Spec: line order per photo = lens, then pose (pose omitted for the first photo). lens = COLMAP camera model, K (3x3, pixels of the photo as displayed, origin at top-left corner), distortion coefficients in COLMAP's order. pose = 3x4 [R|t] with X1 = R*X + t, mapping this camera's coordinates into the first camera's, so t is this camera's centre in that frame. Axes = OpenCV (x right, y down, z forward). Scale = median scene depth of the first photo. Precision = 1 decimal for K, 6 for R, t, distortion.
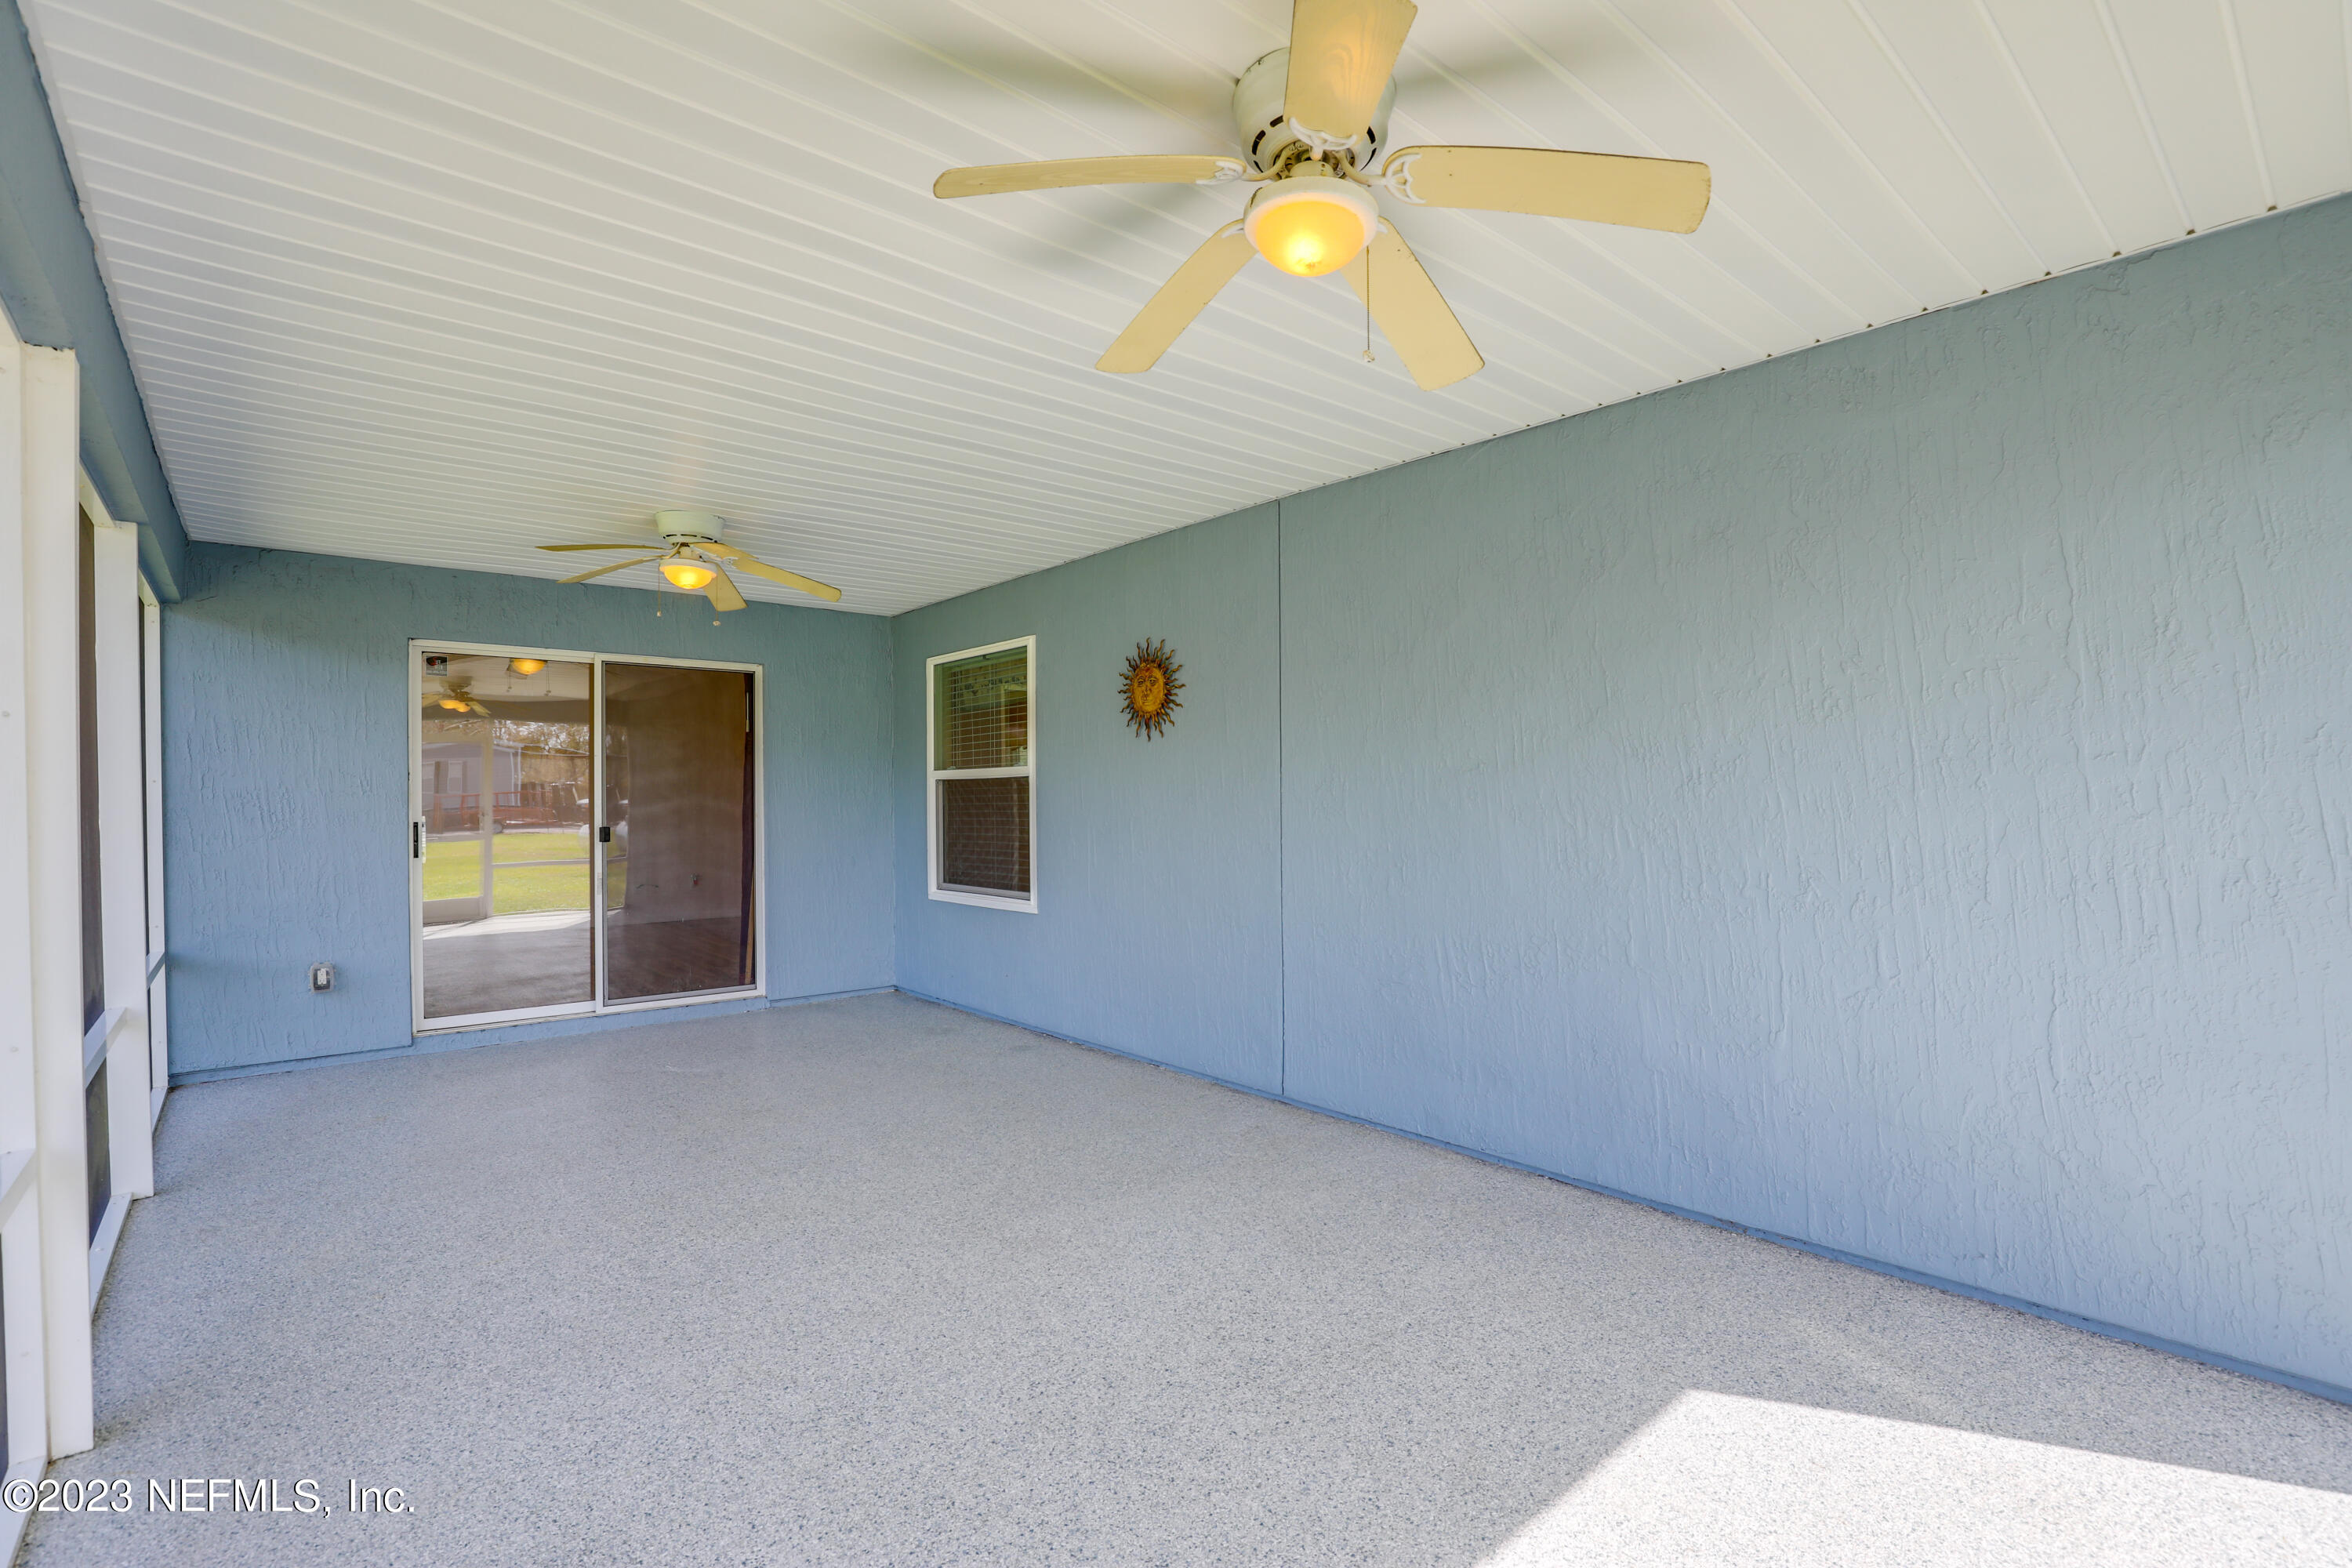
lens RADIAL K [[1088.3, 0, 1185.2], [0, 1088.3, 800.3], [0, 0, 1]] dist [-0.032385, 0.005699]
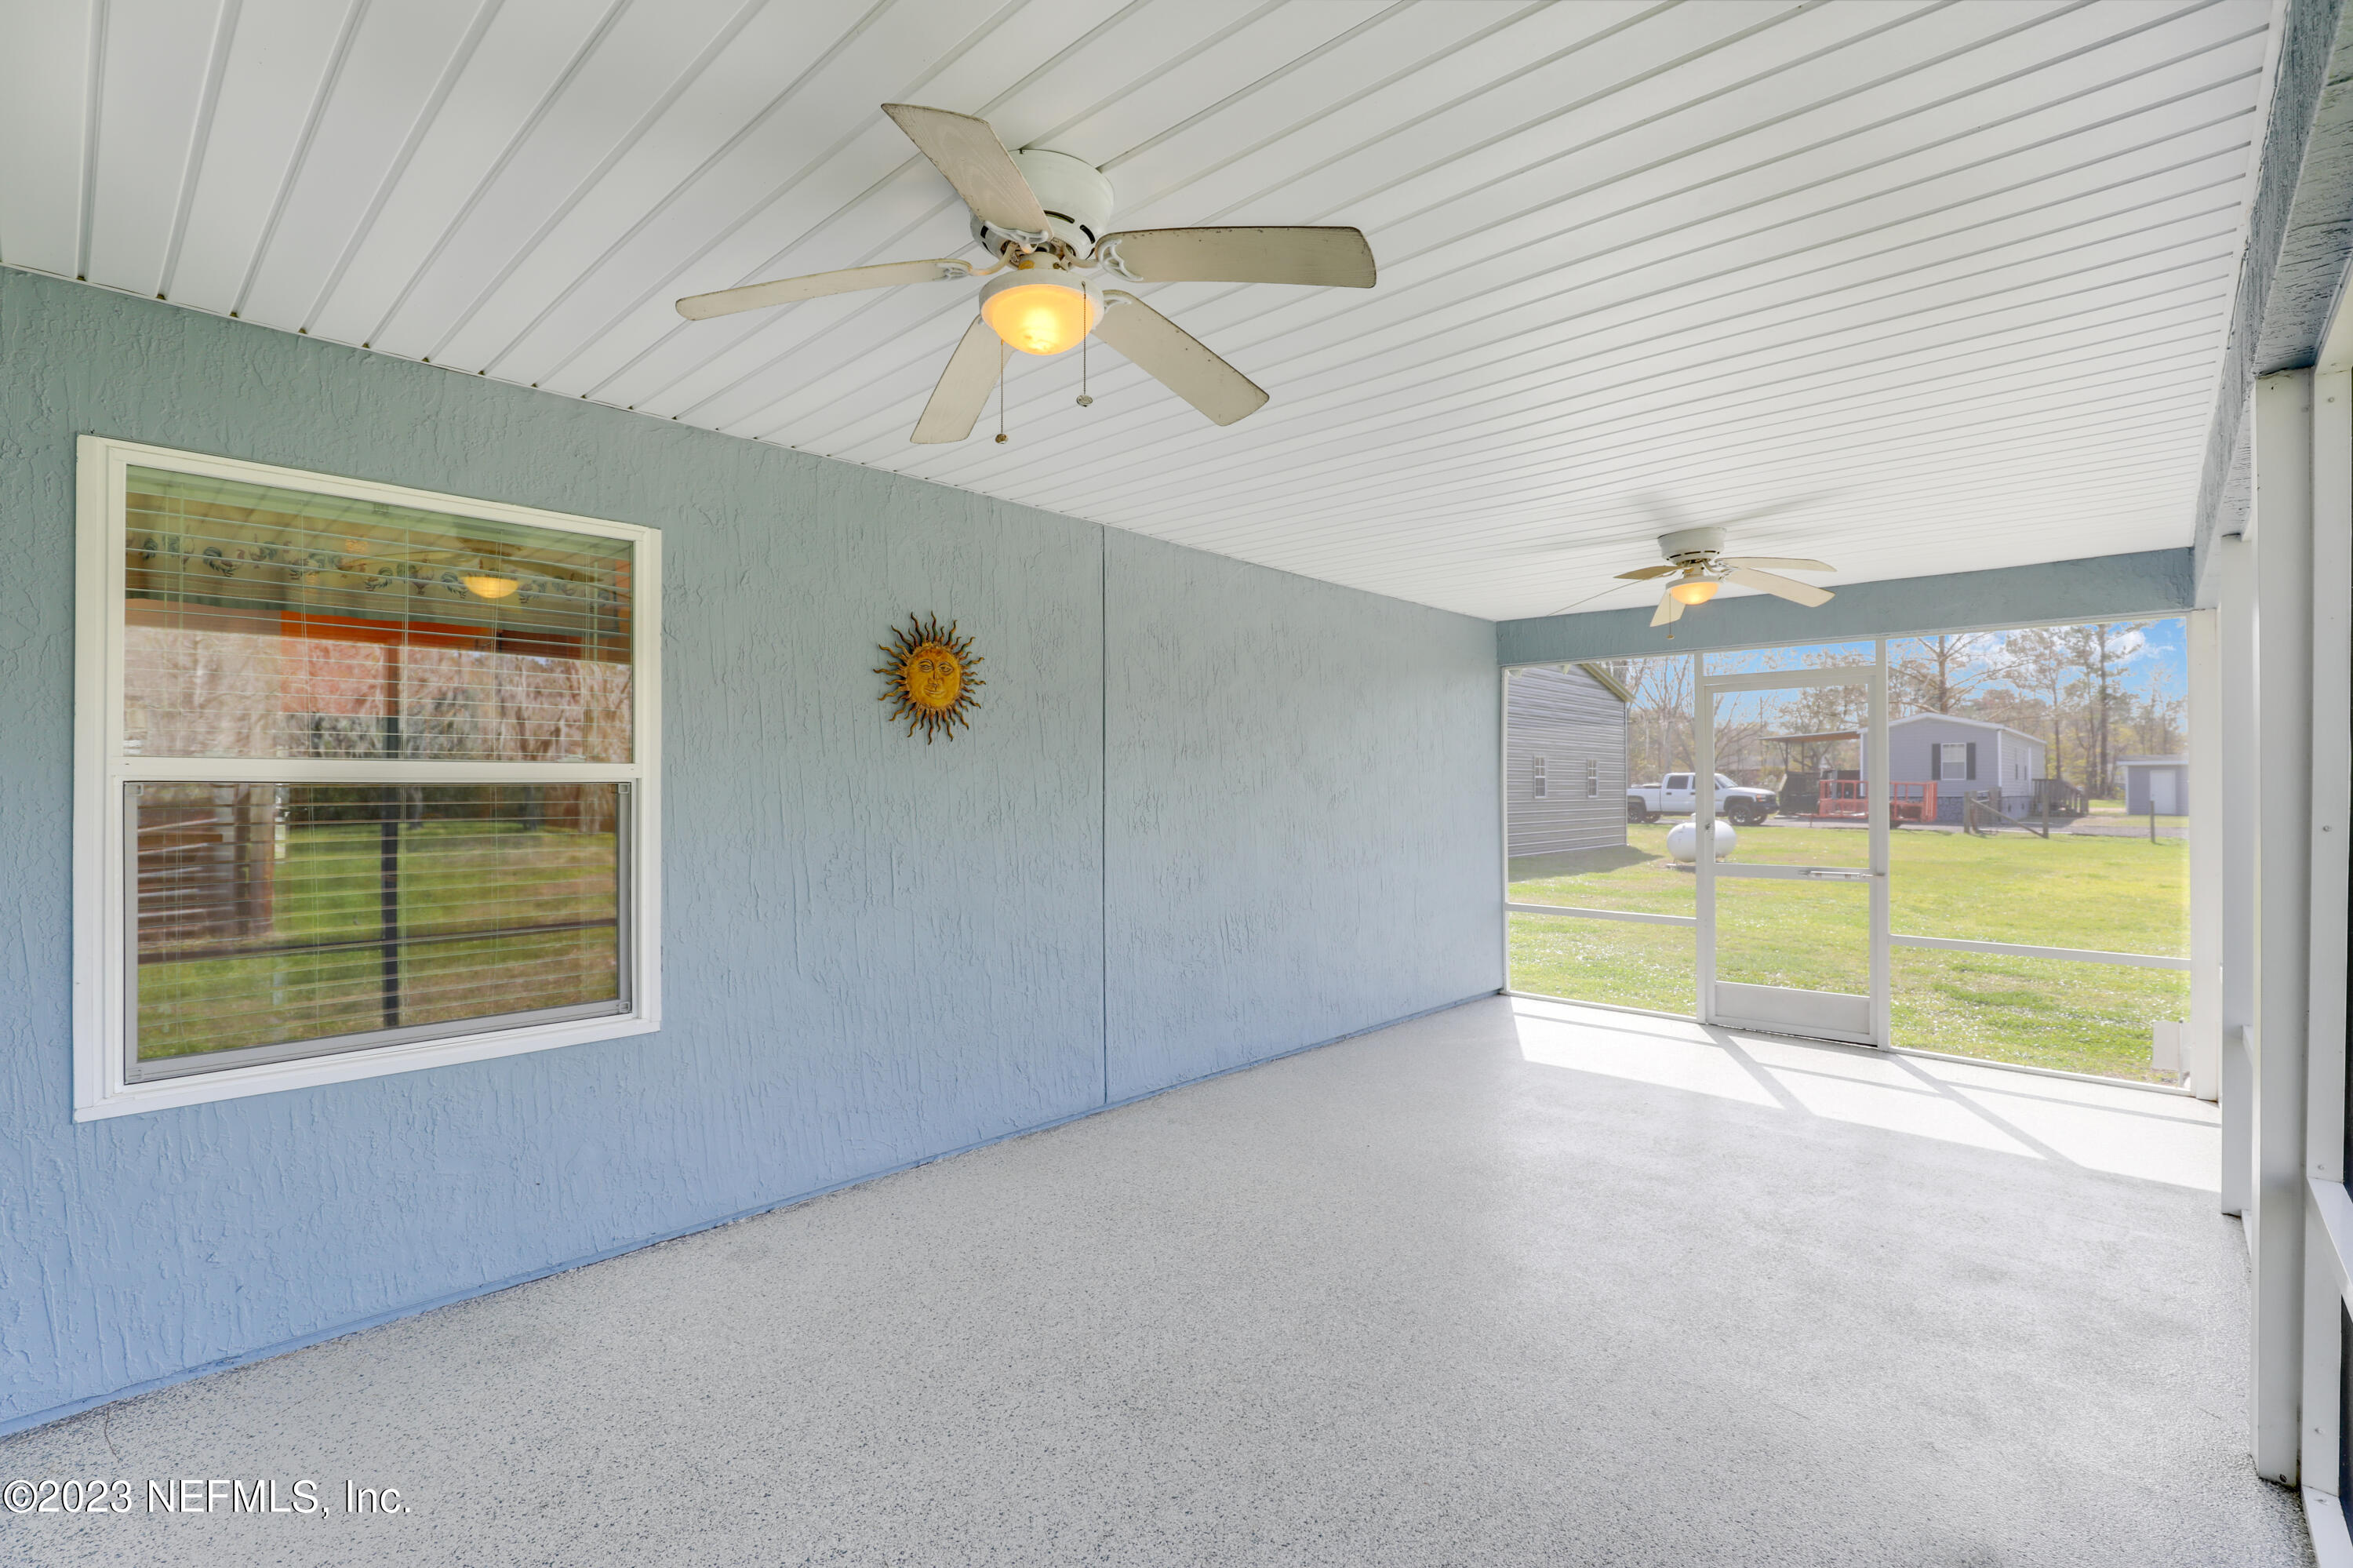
lens RADIAL K [[1078.2, 0, 1187.2], [0, 1078.2, 778.1], [0, 0, 1]] dist [-0.012584, -0.000505]
pose [[-0.117208, 0.021428, 0.992876, -0.830136], [0.008087, 0.999755, -0.020622, -0.012961], [-0.993074, 0.005612, -0.117353, 0.921931]]
